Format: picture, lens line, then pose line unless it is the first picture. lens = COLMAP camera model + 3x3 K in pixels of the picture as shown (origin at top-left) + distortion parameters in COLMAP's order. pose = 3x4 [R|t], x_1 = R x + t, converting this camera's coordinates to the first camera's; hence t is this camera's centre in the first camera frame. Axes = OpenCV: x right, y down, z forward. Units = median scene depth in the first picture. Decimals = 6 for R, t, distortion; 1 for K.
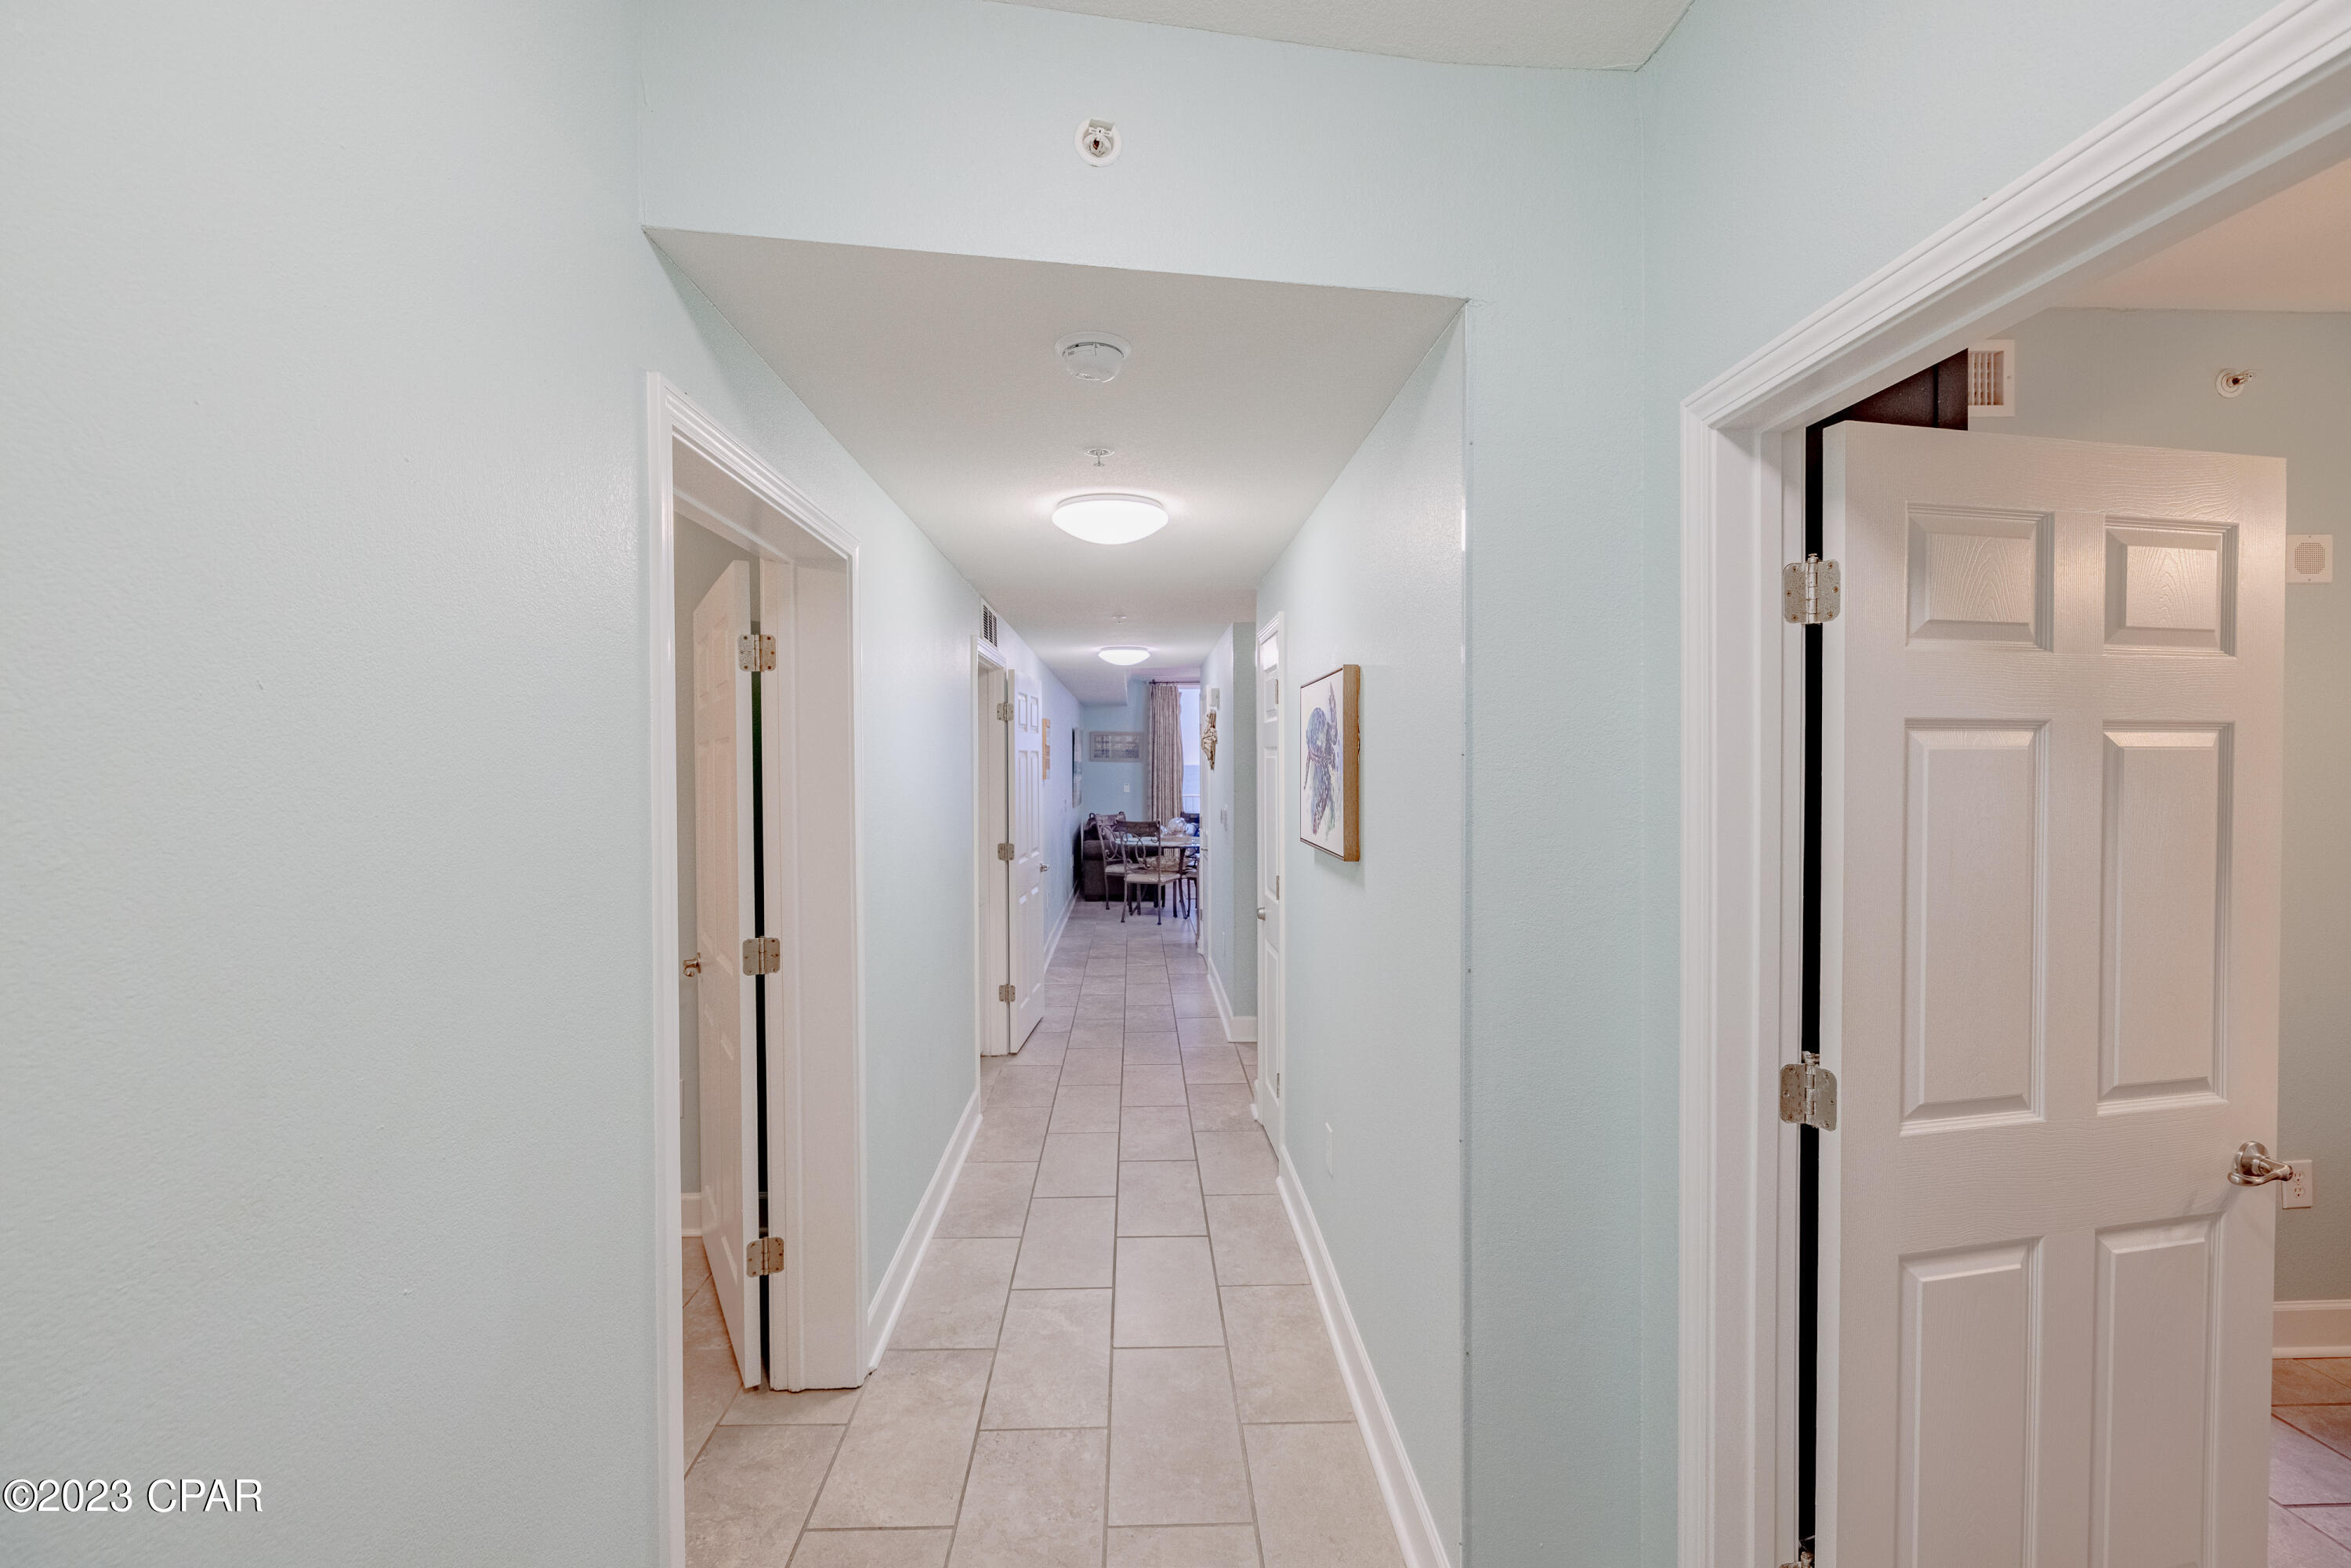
lens RADIAL K [[981.5, 0, 1165.7], [0, 981.5, 776.5], [0, 0, 1]] dist [0.000329, -0.000300]
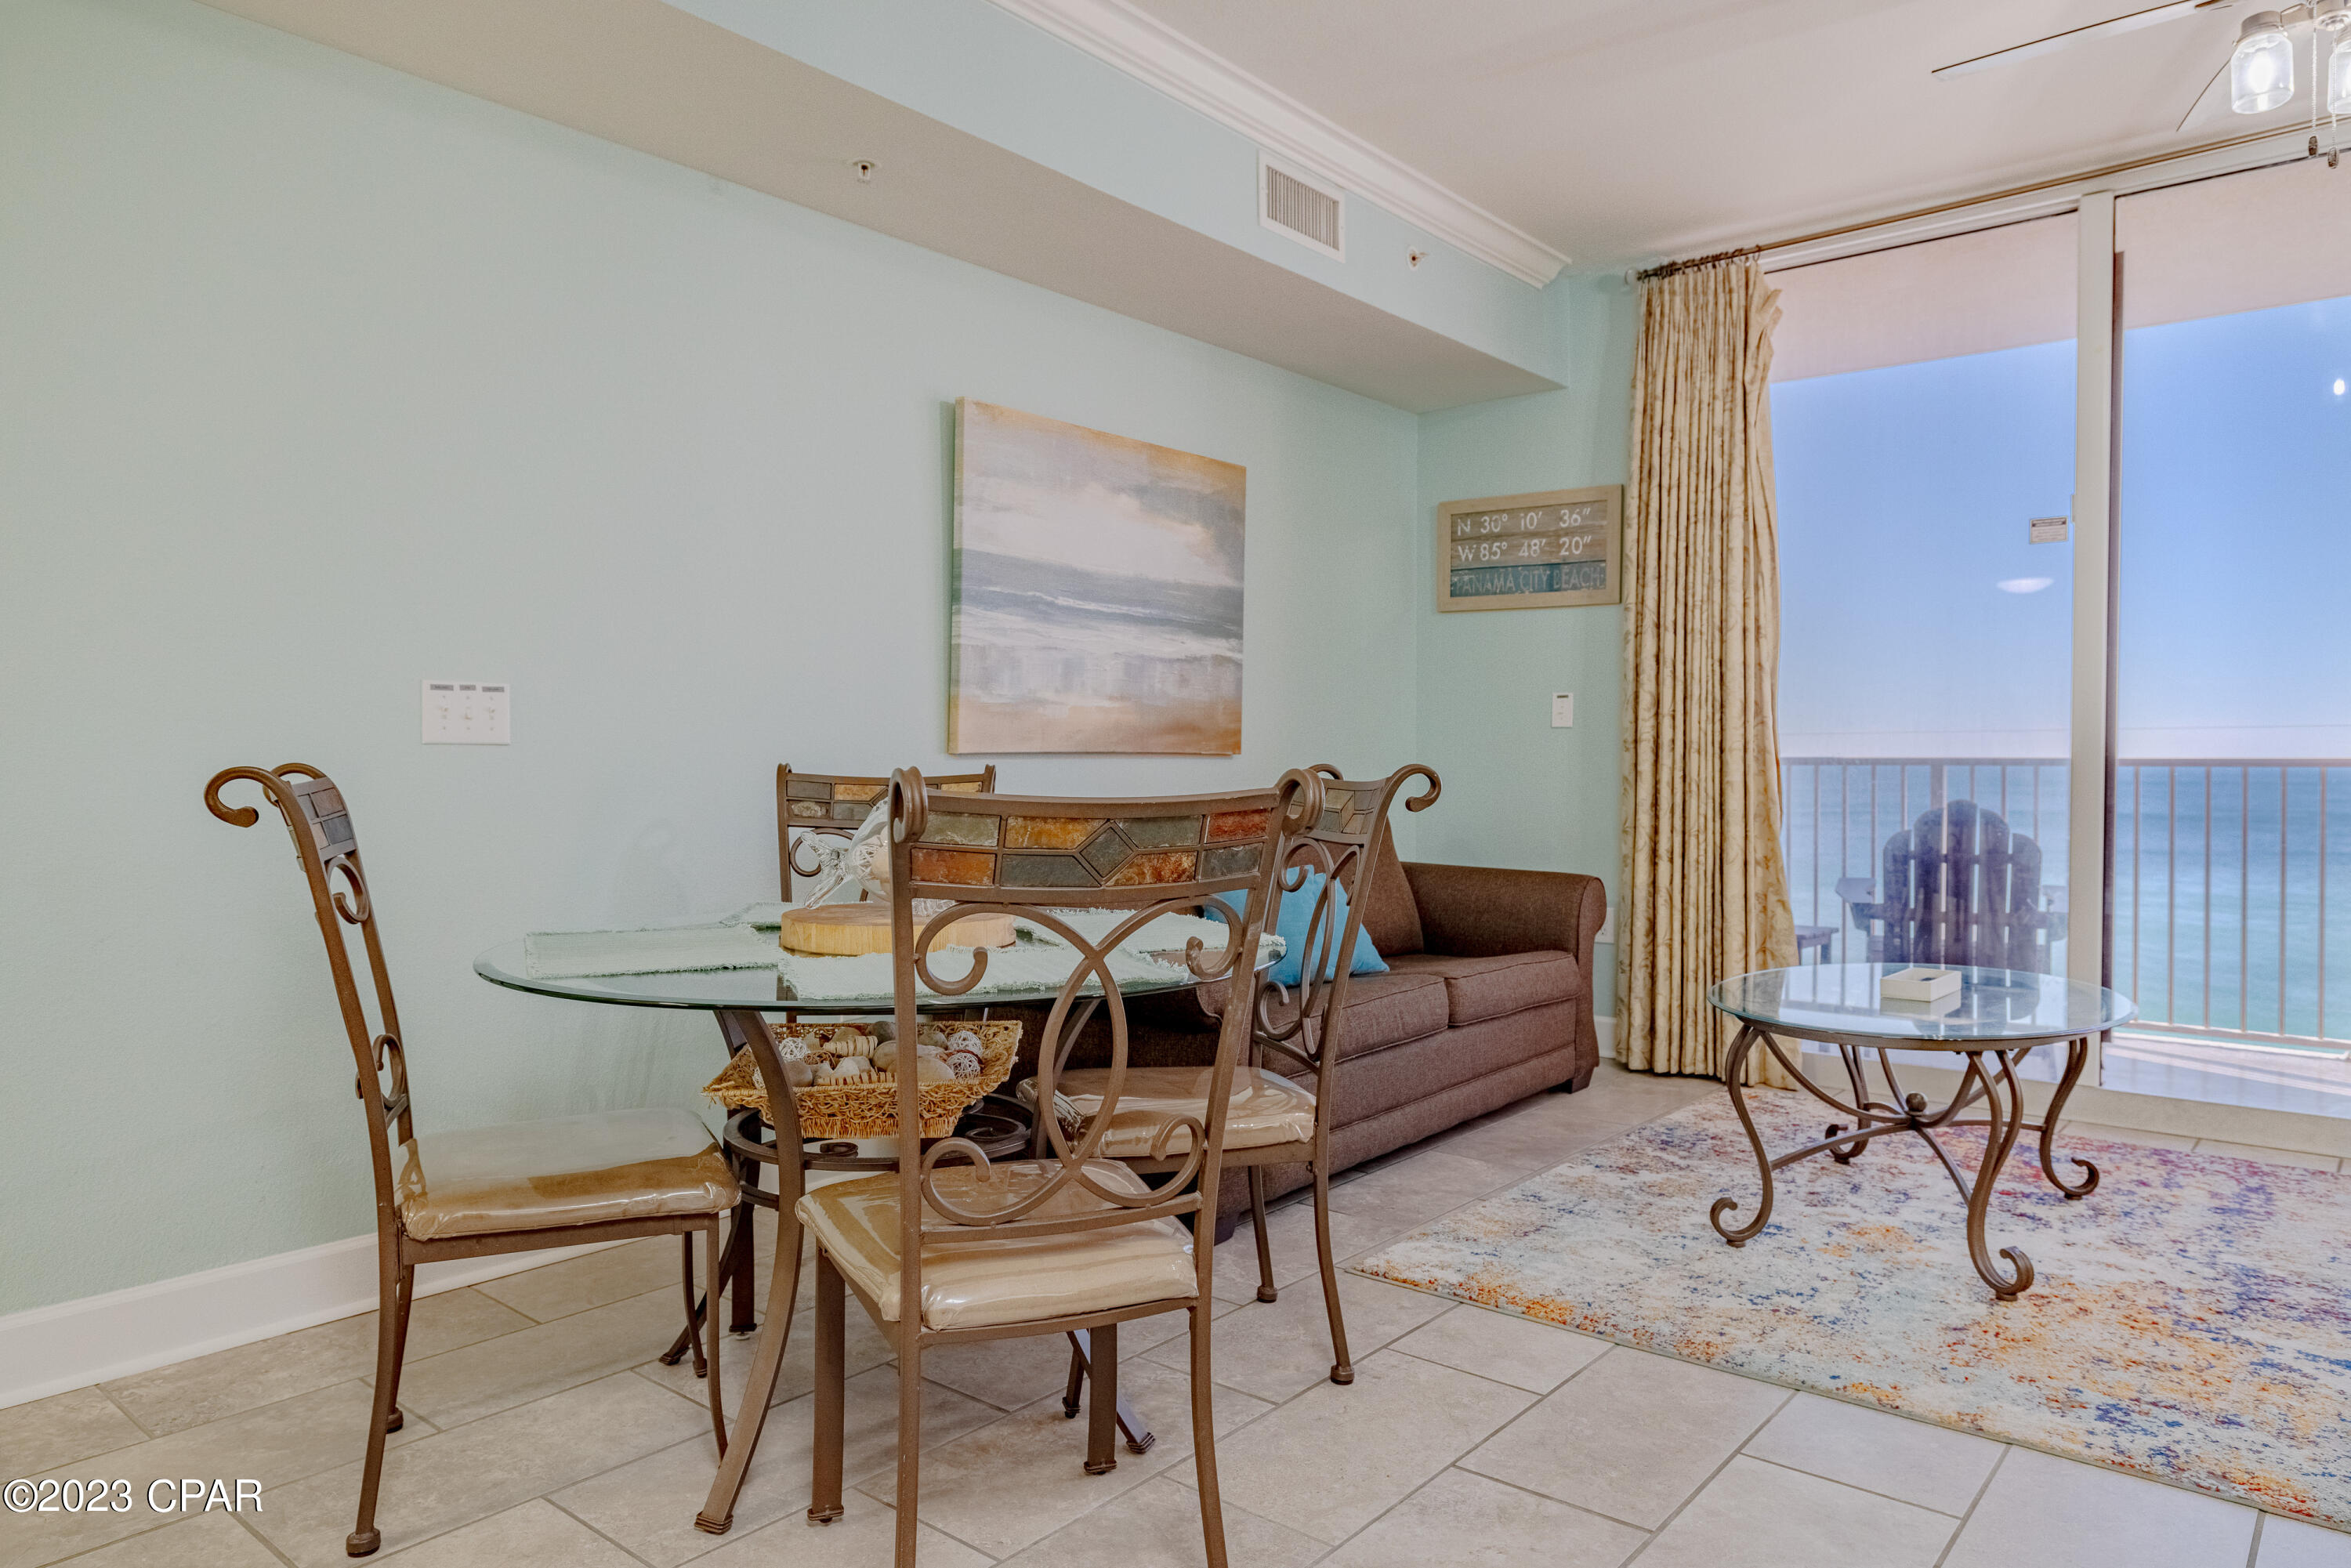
lens RADIAL K [[1503.3, 0, 1167.8], [0, 1503.3, 782.9], [0, 0, 1]] dist [0.001869, -0.000078]
pose [[0.740074, 0.015060, -0.672356, 0.189165], [-0.012248, 0.999885, 0.008914, 0.036526], [0.672413, 0.001638, 0.740174, 0.818094]]
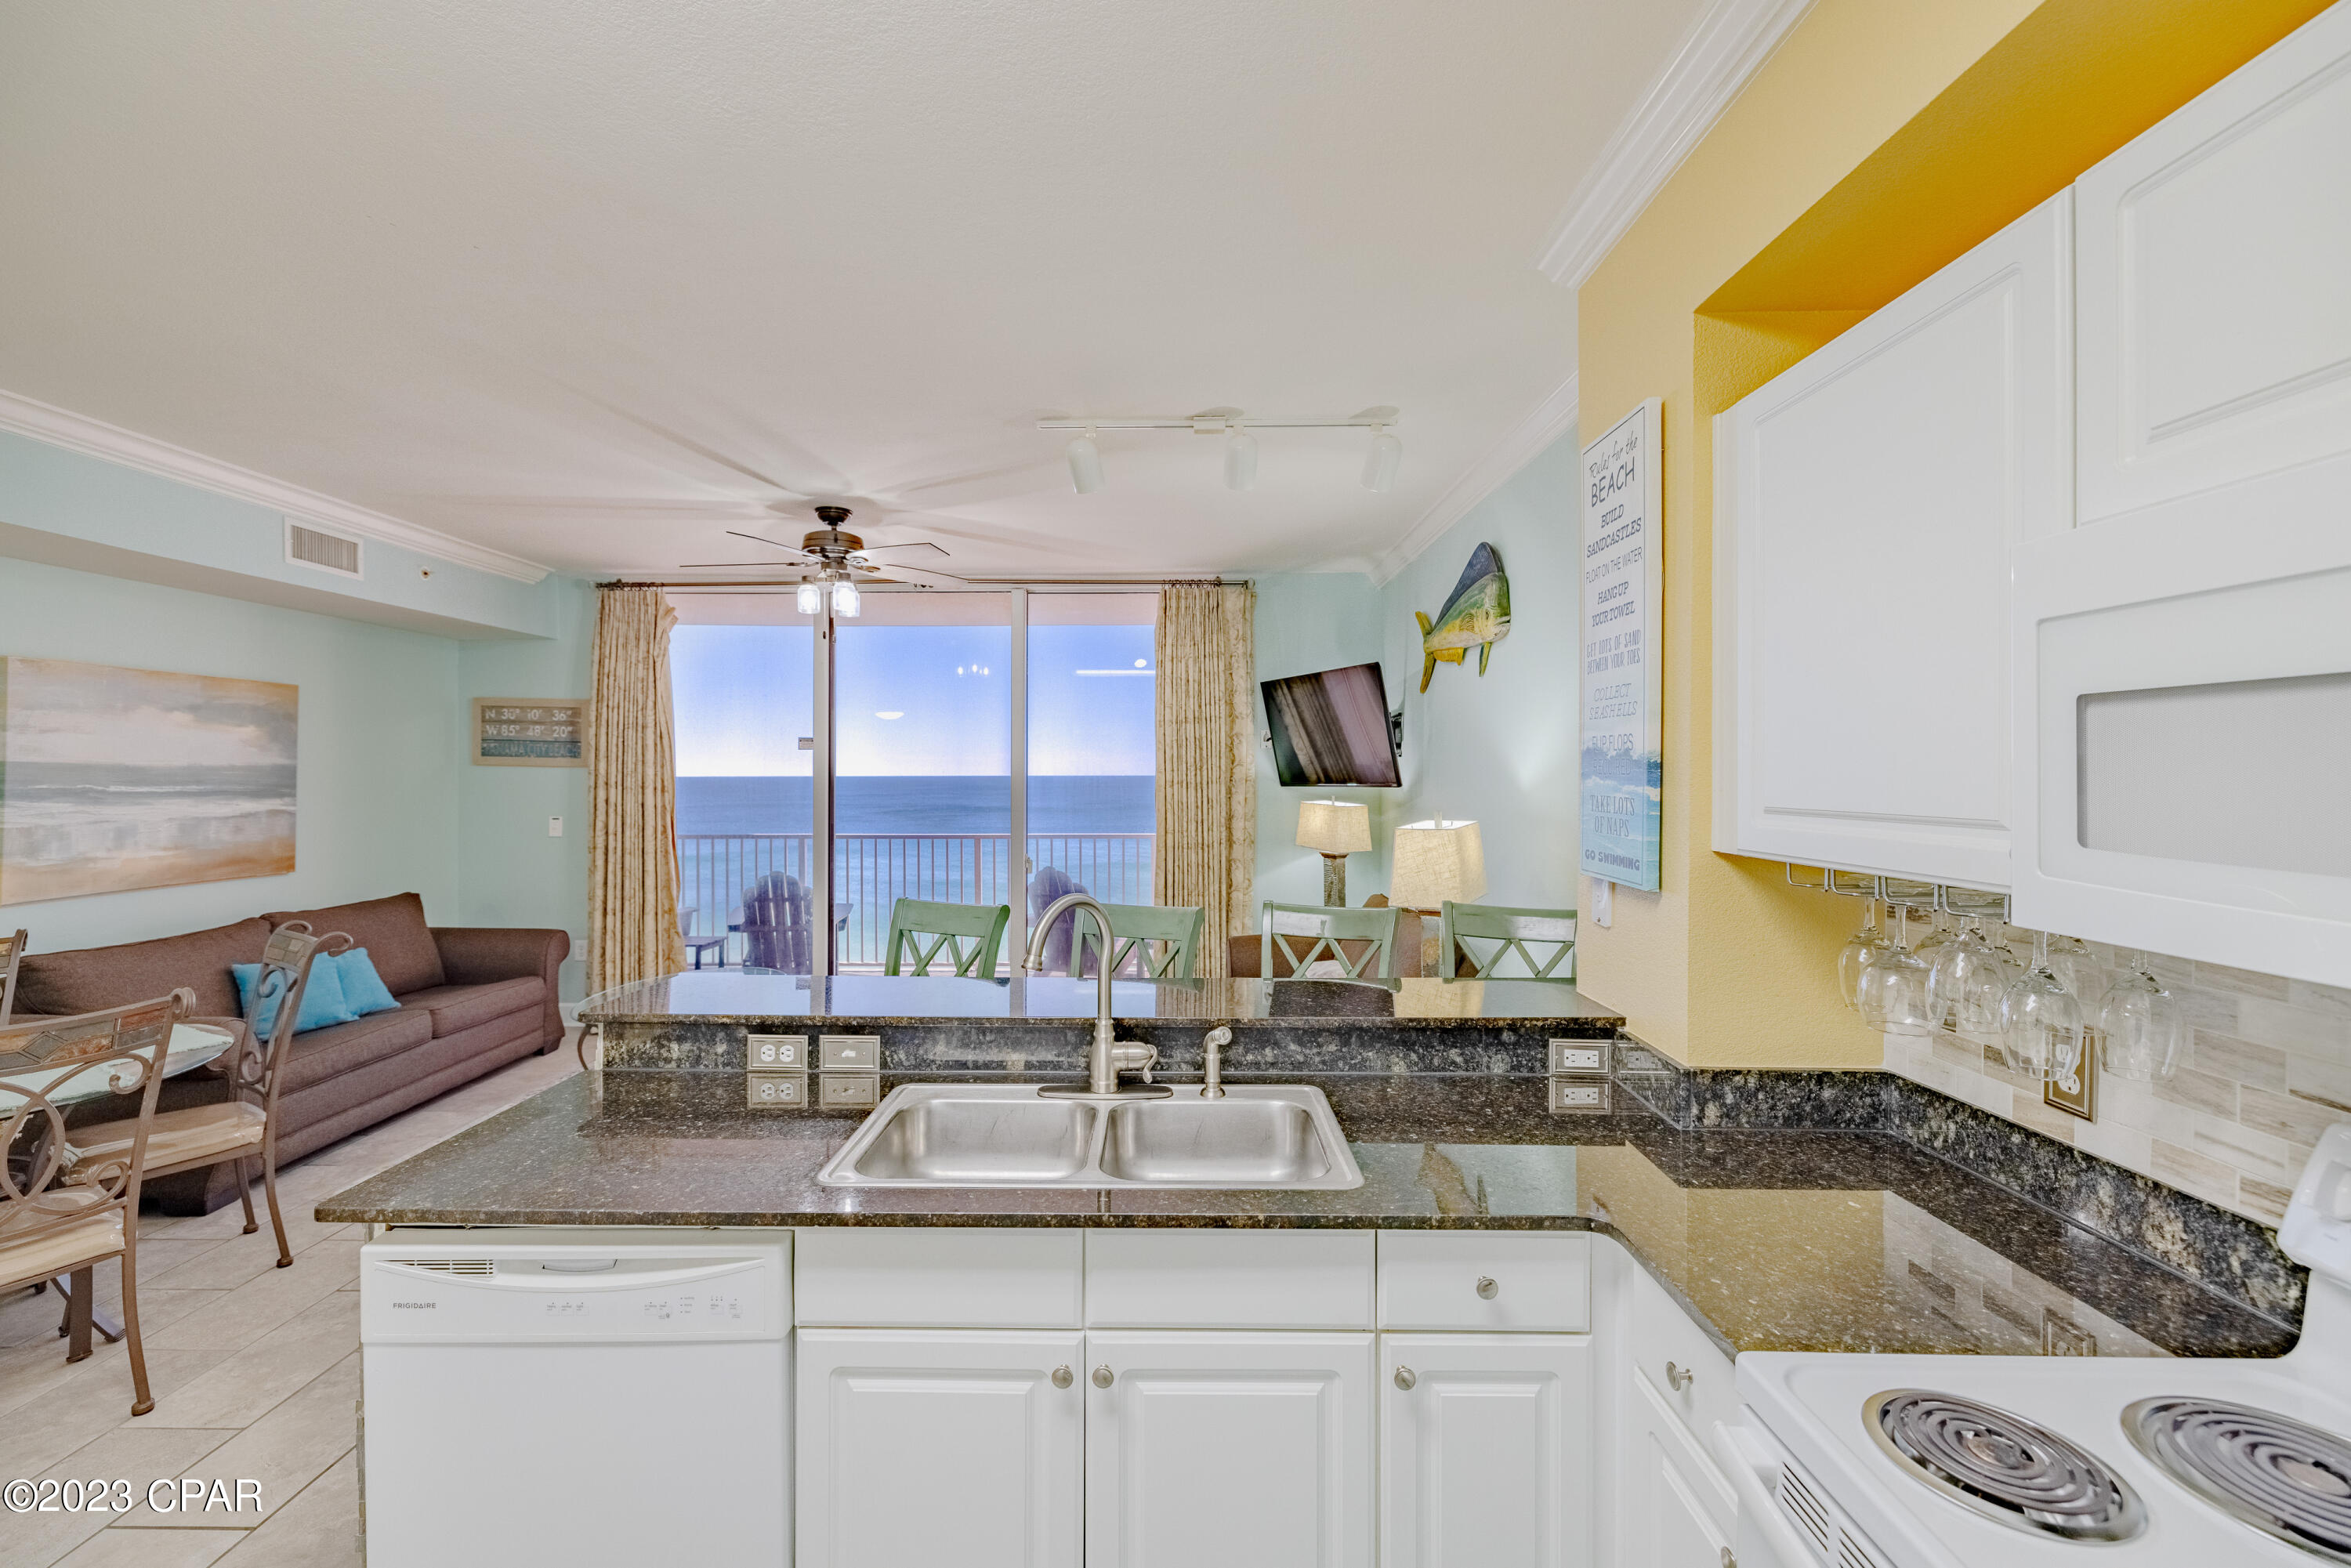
lens RADIAL K [[981.5, 0, 1165.7], [0, 981.5, 776.5], [0, 0, 1]] dist [0.000329, -0.000300]
pose [[0.998897, 0.003572, -0.046810, 0.322619], [-0.004021, 0.999947, -0.009499, -0.009474], [0.046773, 0.009676, 0.998859, 0.734376]]
